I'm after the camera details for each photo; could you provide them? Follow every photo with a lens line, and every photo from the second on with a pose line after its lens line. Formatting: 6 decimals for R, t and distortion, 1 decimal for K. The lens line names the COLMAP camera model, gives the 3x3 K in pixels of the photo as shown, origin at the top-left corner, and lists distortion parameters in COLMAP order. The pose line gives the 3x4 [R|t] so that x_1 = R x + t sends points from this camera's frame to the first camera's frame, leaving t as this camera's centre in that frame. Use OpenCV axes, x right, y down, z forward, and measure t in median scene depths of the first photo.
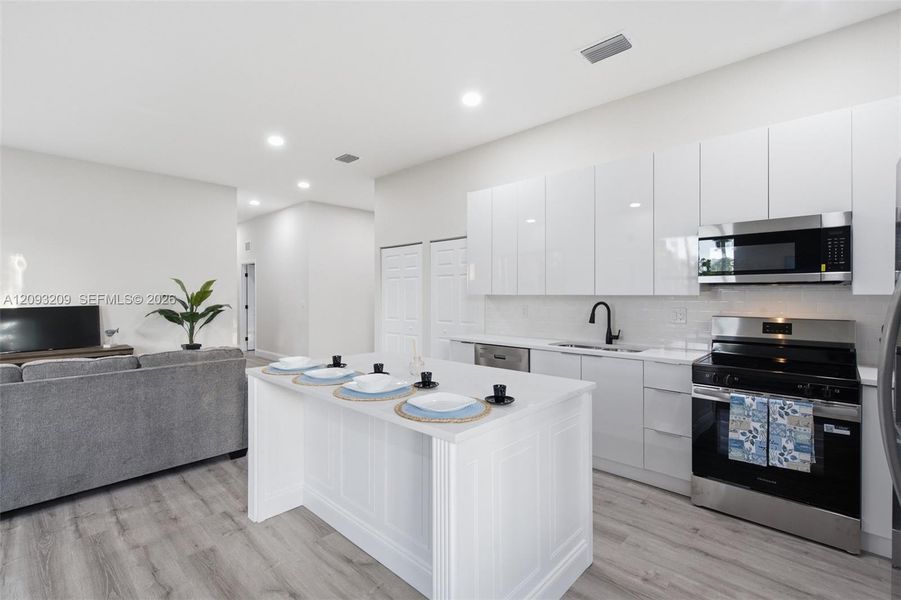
lens RADIAL K [[412.6, 0, 447.5], [0, 412.6, 292.0], [0, 0, 1]] dist [0.006297, -0.003846]
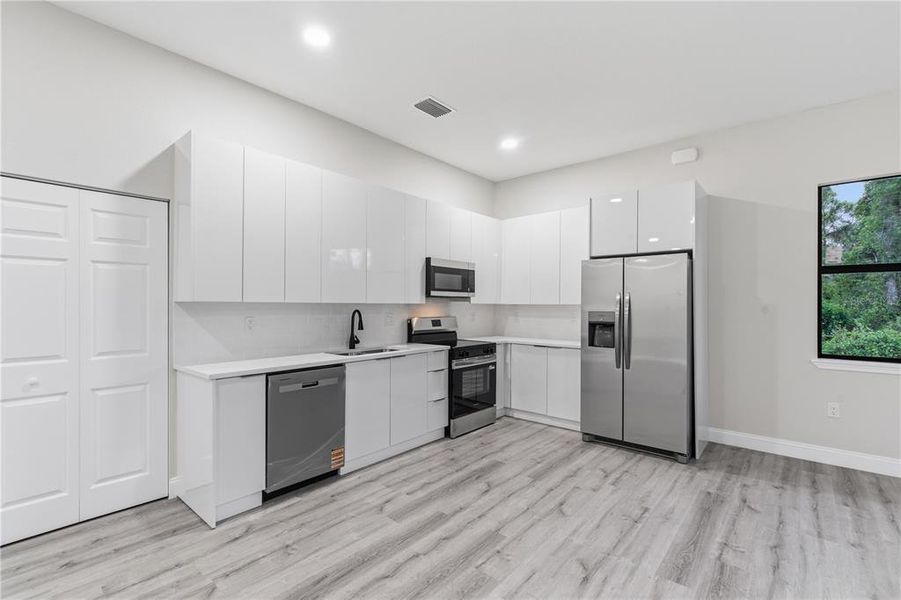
lens RADIAL K [[412.6, 0, 447.9], [0, 412.6, 302.5], [0, 0, 1]] dist [0.006297, -0.003846]
pose [[-0.050149, 0.002688, 0.998738, -0.856345], [-0.011454, 0.999929, -0.003267, 0.007437], [-0.998676, -0.011603, -0.050114, 0.988310]]
